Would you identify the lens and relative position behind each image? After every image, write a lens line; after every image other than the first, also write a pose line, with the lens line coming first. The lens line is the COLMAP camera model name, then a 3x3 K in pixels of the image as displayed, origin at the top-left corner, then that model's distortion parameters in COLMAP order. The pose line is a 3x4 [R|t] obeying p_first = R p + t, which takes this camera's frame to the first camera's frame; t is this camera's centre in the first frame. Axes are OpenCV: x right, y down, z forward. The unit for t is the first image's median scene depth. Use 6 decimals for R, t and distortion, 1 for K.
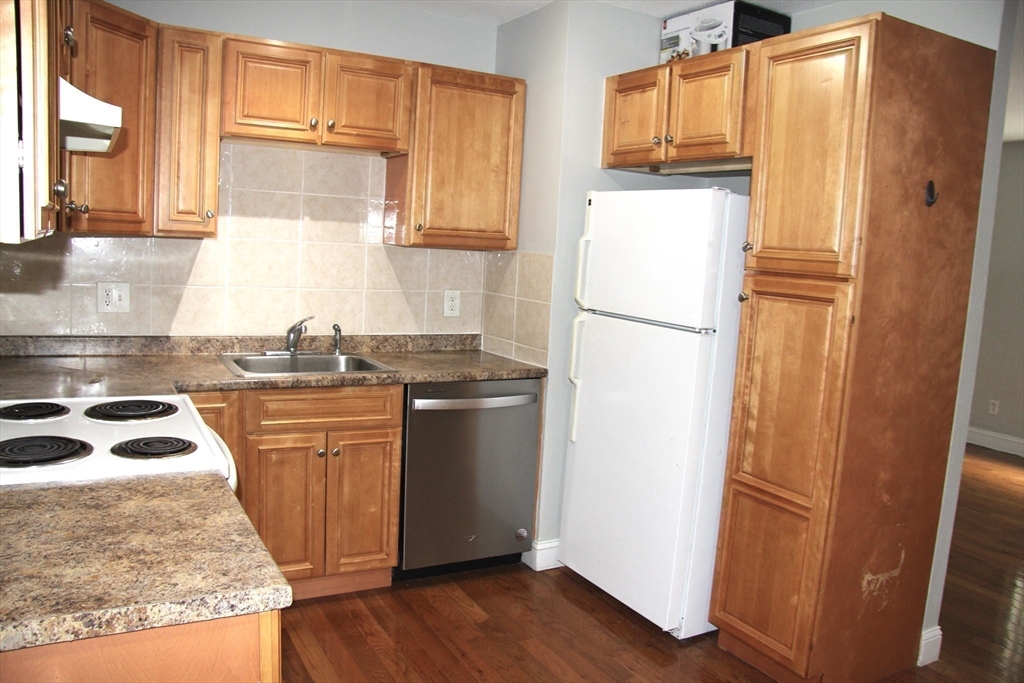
lens RADIAL K [[795.2, 0, 515.4], [0, 795.2, 342.2], [0, 0, 1]] dist [-0.161357, 0.081401]
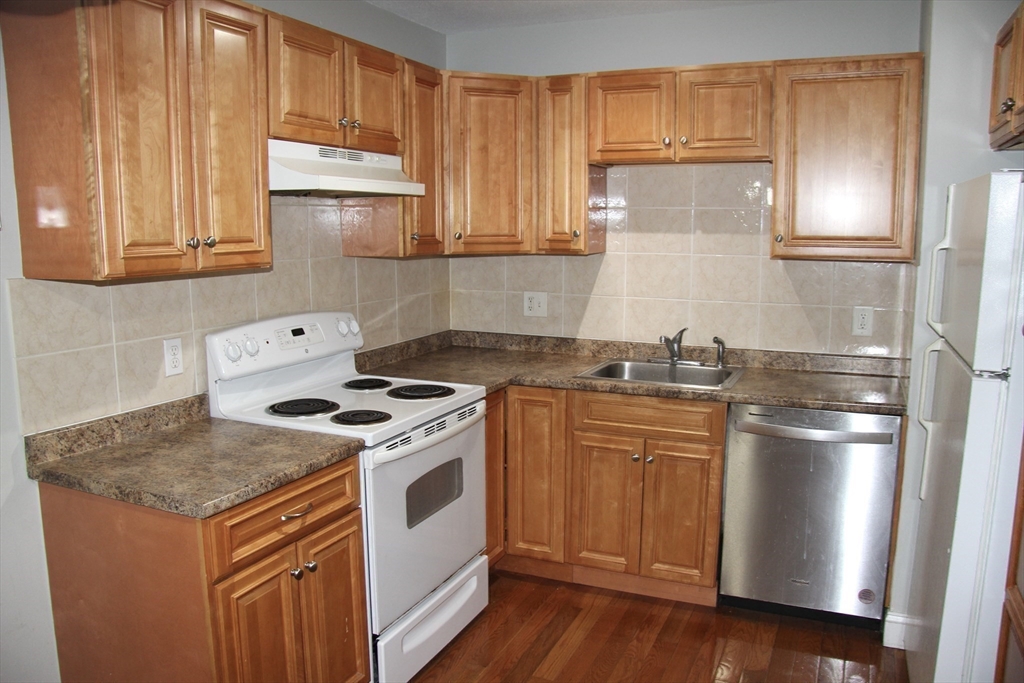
lens RADIAL K [[795.2, 0, 513.8], [0, 795.2, 342.5], [0, 0, 1]] dist [-0.161357, 0.081401]
pose [[0.585443, 0.060335, -0.808465, 0.475733], [-0.063327, 0.997583, 0.028592, -0.030770], [0.808236, 0.034459, 0.587849, 0.226197]]
